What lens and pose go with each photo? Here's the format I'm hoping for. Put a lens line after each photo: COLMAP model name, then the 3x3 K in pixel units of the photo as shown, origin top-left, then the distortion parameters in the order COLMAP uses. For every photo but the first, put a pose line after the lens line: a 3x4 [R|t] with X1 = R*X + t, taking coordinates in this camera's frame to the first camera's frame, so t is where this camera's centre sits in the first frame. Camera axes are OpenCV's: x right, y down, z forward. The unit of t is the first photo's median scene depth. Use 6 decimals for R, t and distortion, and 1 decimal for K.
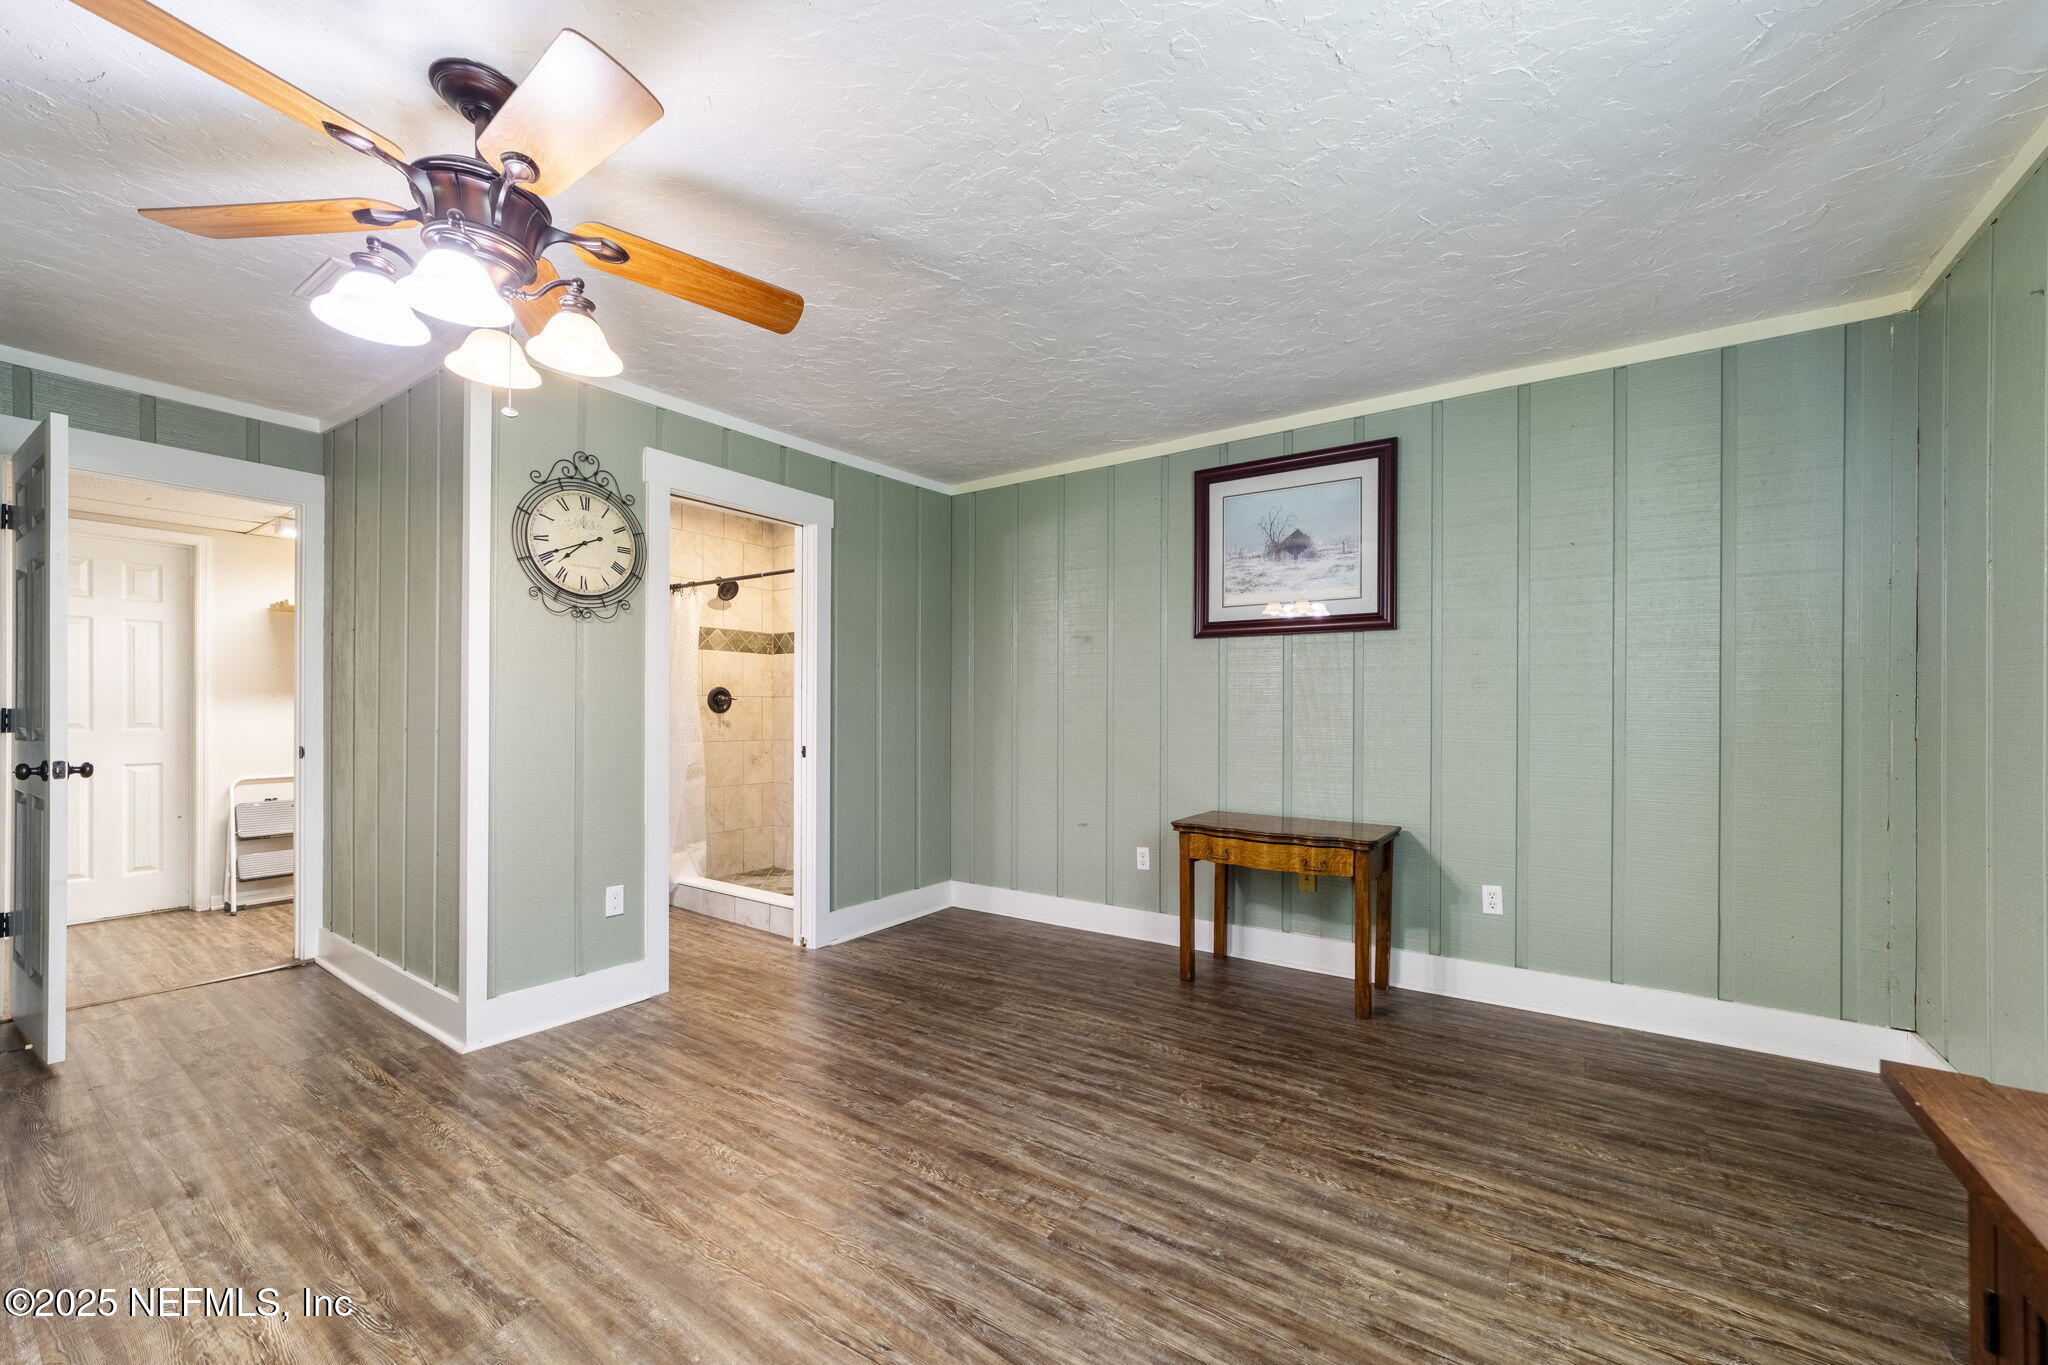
lens RADIAL K [[806.0, 0, 1033.7], [0, 806.0, 705.1], [0, 0, 1]] dist [-0.009009, 0.000281]
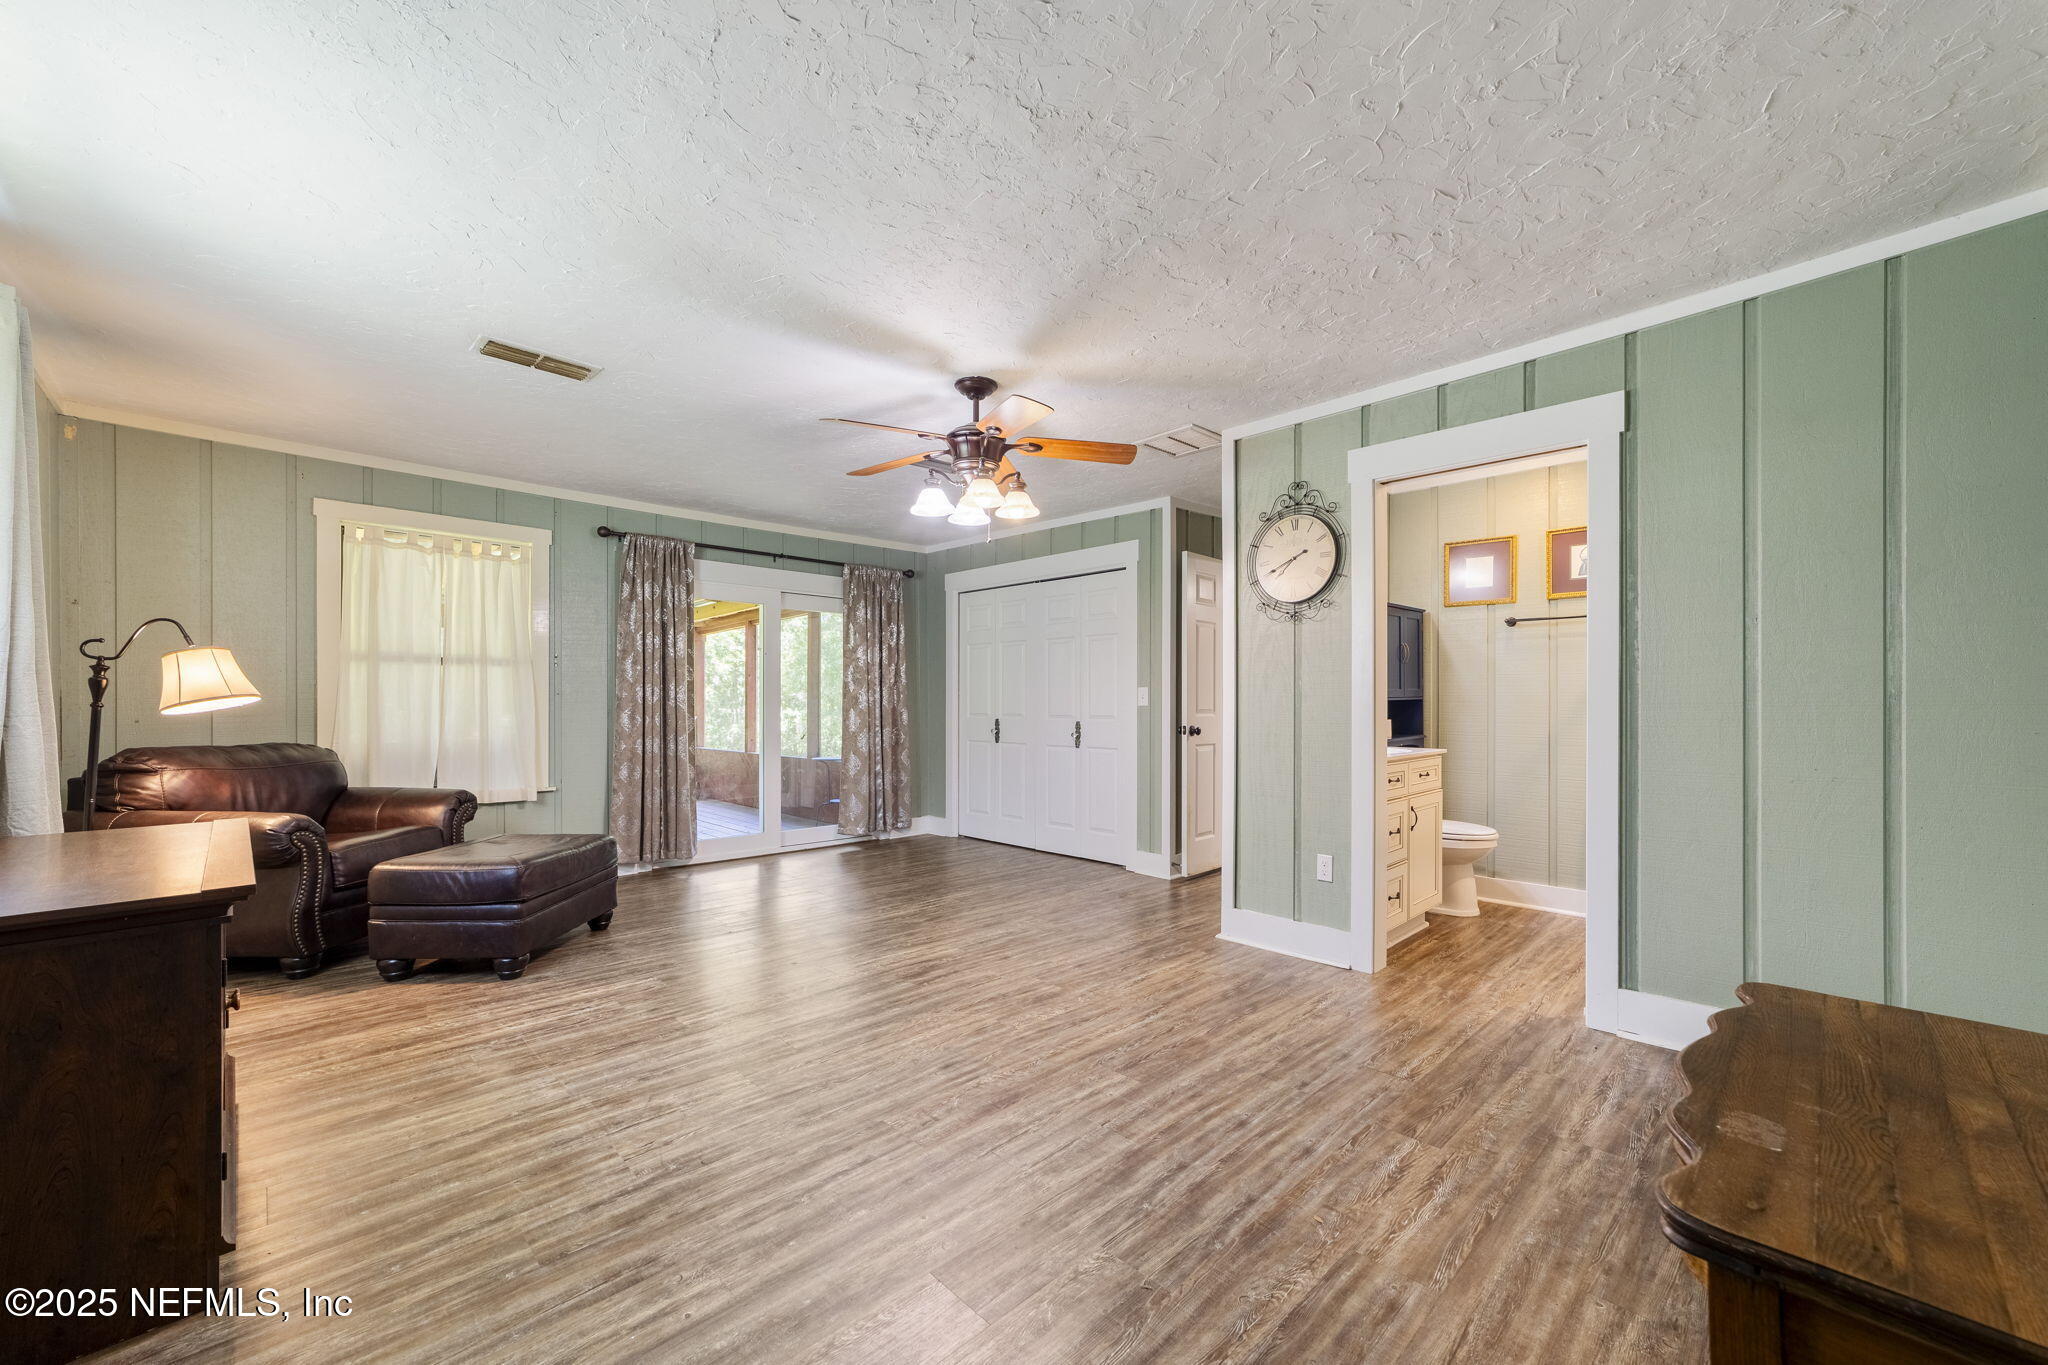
lens RADIAL K [[806.0, 0, 1033.7], [0, 806.0, 705.1], [0, 0, 1]] dist [-0.009009, 0.000281]
pose [[-0.188361, 0.000467, -0.982100, 0.747412], [0.008732, 0.999961, -0.001199, 0.015397], [0.982061, -0.008802, -0.188358, 0.920498]]
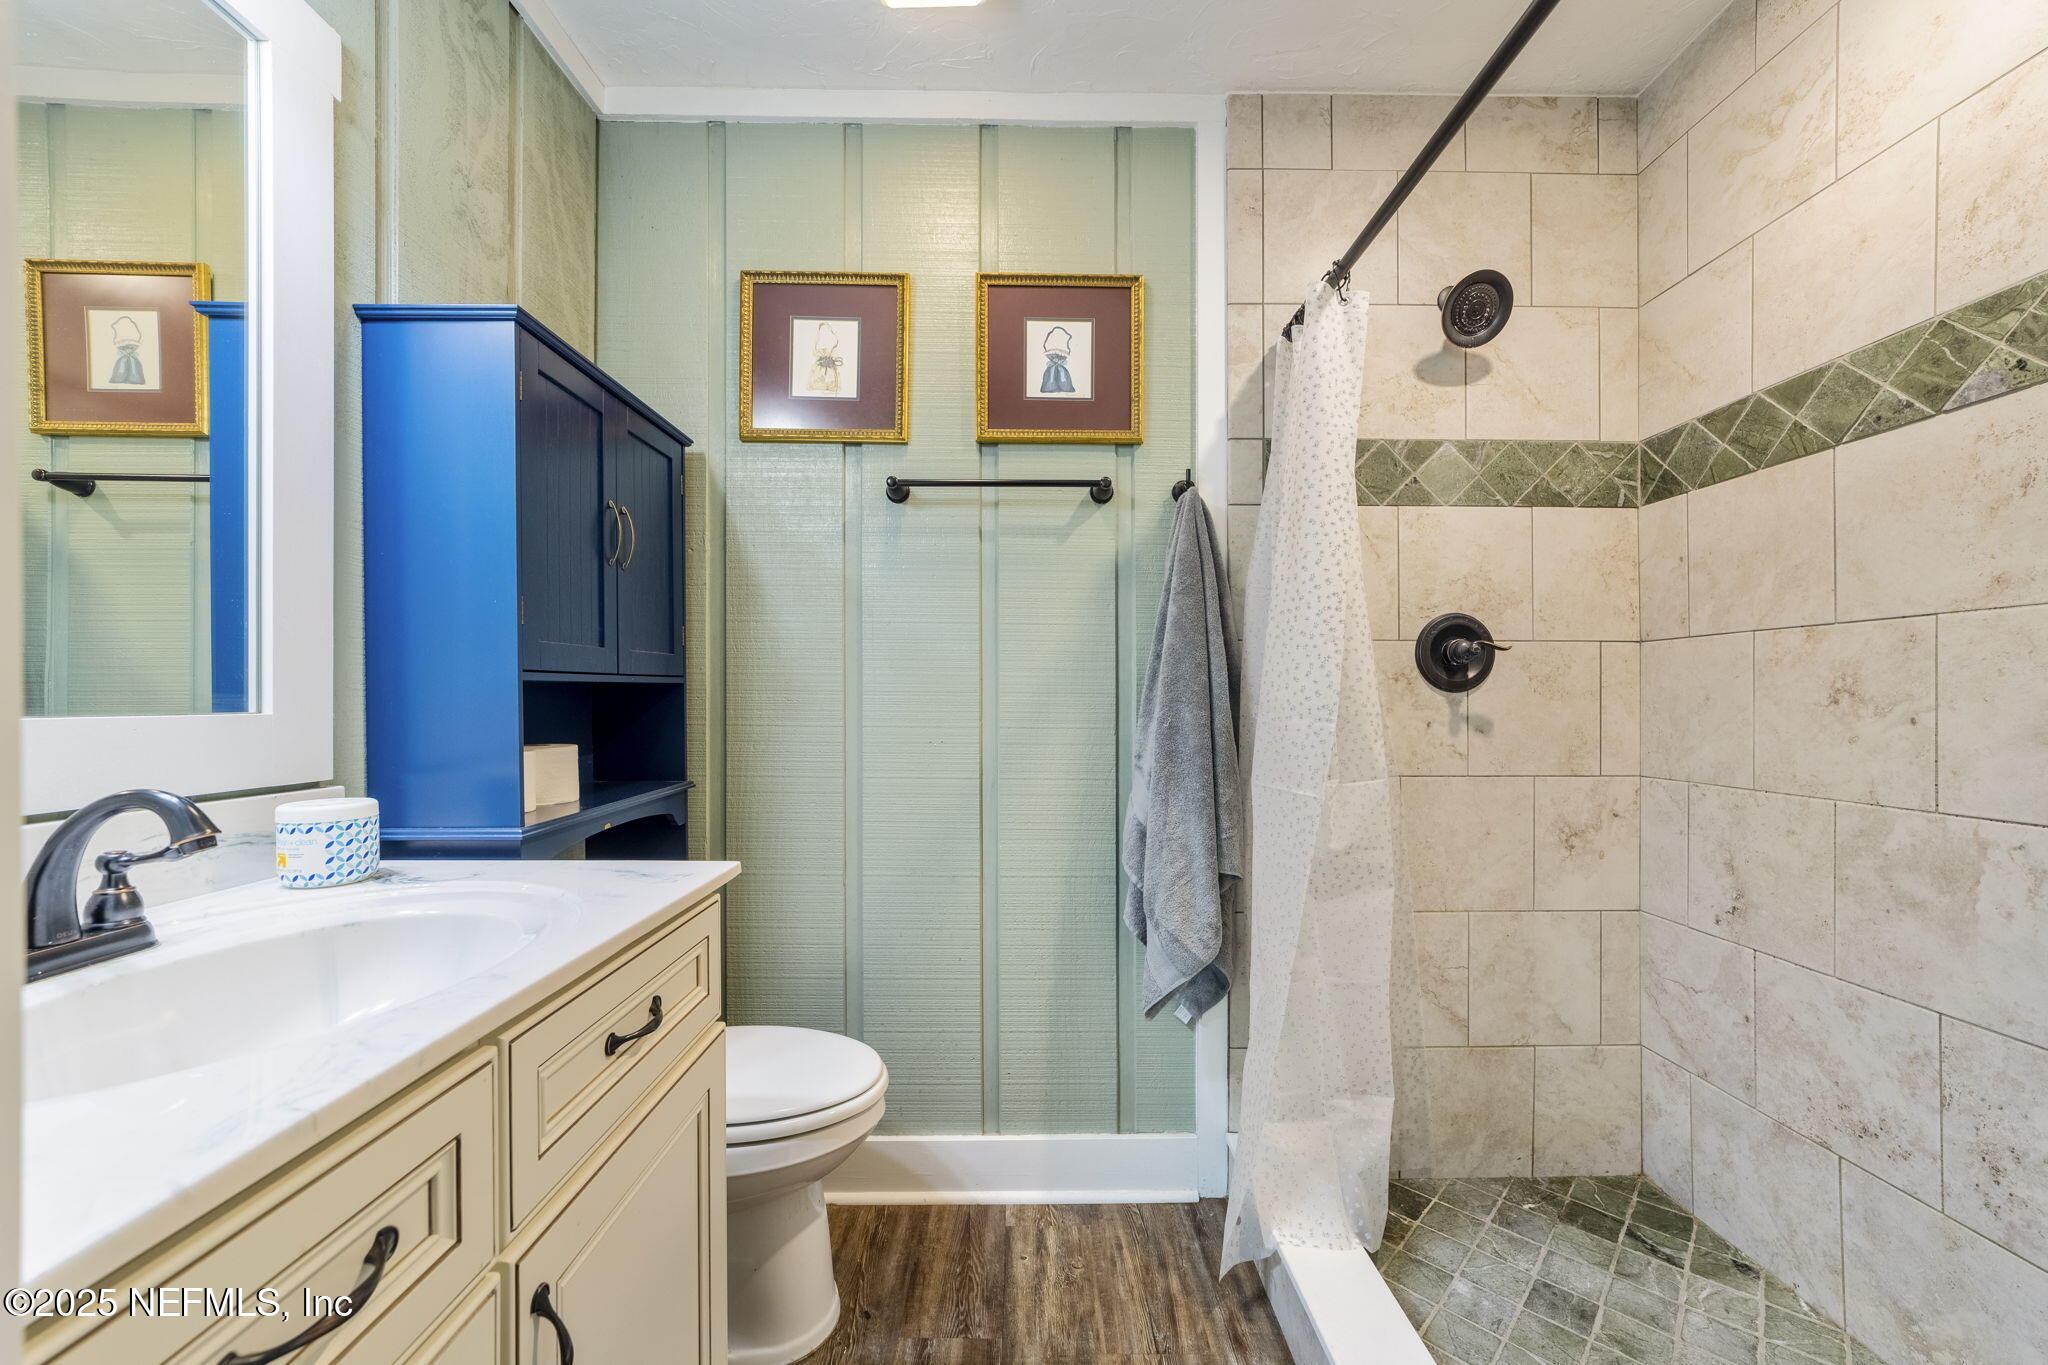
lens RADIAL K [[806.0, 0, 1033.7], [0, 806.0, 705.1], [0, 0, 1]] dist [-0.009009, 0.000281]
pose [[0.583597, 0.002447, -0.812040, -0.421842], [0.007014, 0.999943, 0.008055, 0.022264], [0.812013, -0.010397, 0.583546, 1.267661]]
